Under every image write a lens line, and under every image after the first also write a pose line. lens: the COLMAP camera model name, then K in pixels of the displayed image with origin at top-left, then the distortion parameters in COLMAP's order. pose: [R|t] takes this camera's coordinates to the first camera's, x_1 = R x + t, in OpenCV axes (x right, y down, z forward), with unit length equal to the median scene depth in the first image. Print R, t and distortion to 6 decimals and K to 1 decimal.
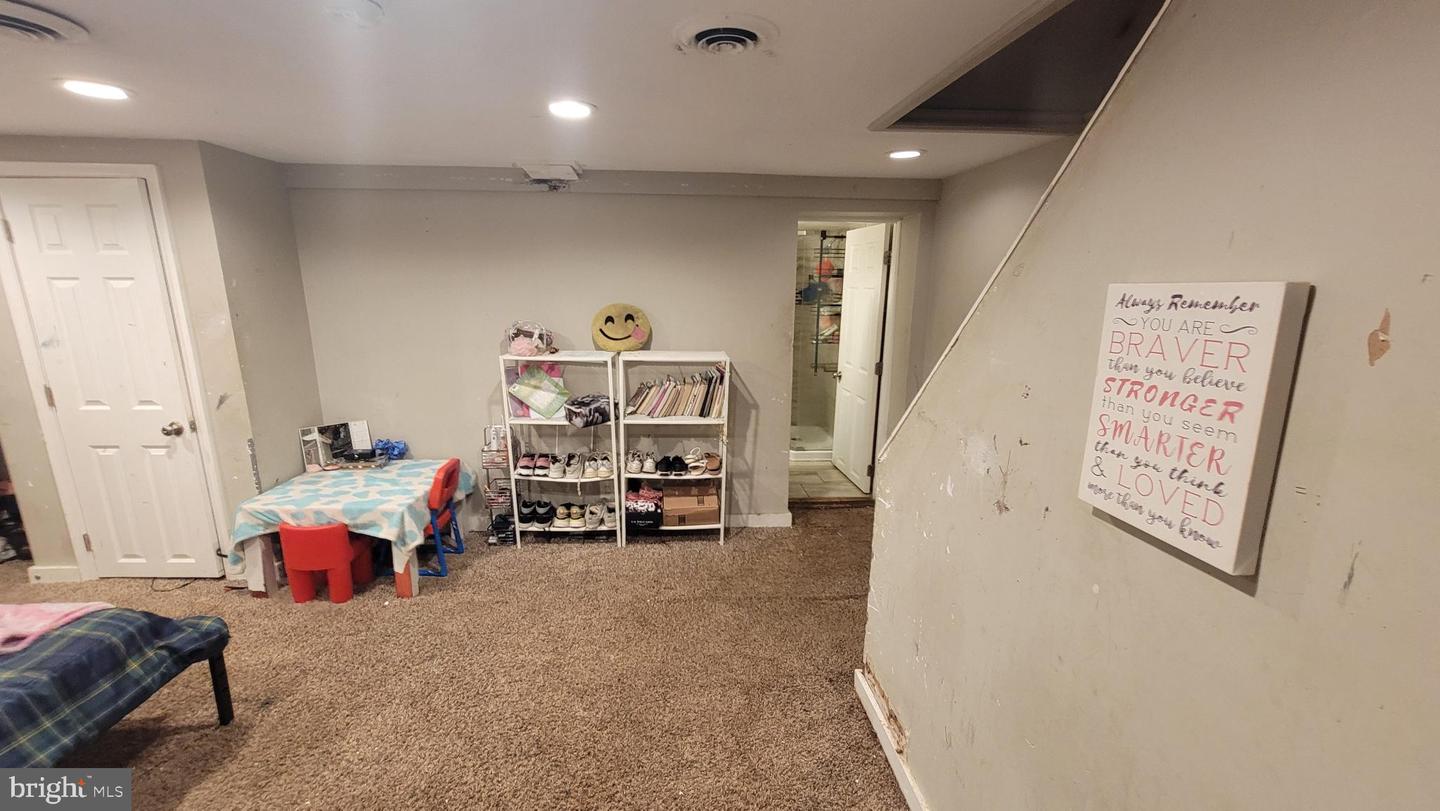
lens RADIAL K [[590.9, 0, 712.6], [0, 590.9, 414.8], [0, 0, 1]] dist [-0.000394, 0.001283]
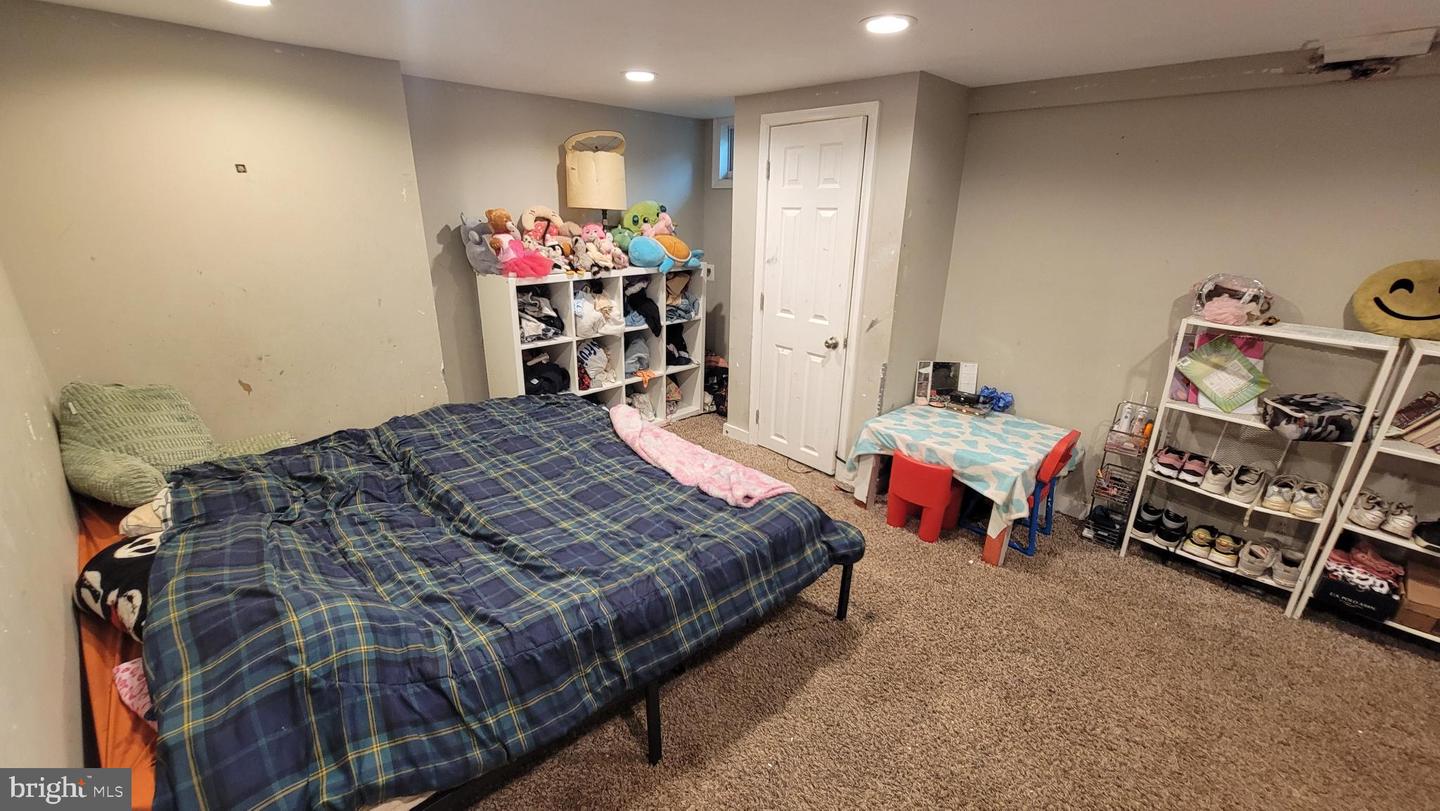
lens RADIAL K [[590.9, 0, 712.6], [0, 590.9, 414.8], [0, 0, 1]] dist [-0.000394, 0.001283]
pose [[0.657275, 0.259246, -0.707659, -0.181101], [-0.185187, 0.965742, 0.181791, -0.006061], [0.730545, 0.011562, 0.682767, 0.033872]]
